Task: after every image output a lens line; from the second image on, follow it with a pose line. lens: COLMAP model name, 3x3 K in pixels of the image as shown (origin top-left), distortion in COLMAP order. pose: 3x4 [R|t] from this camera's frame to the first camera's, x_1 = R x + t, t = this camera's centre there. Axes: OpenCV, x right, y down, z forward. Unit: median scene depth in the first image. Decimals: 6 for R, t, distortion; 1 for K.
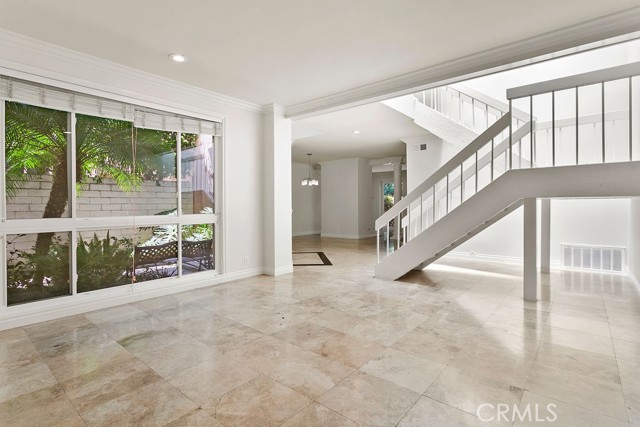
lens RADIAL K [[317.5, 0, 314.6], [0, 317.5, 208.4], [0, 0, 1]] dist [-0.009741, -0.000031]
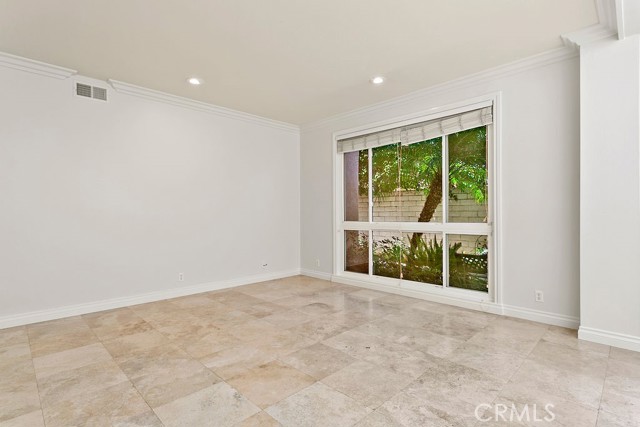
lens RADIAL K [[317.5, 0, 316.3], [0, 317.5, 215.9], [0, 0, 1]] dist [-0.009741, -0.000031]
pose [[-0.088168, 0.009940, -0.996056, 0.808373], [-0.003633, 0.999940, 0.010301, -0.011473], [0.996099, 0.004527, -0.088126, 1.020286]]
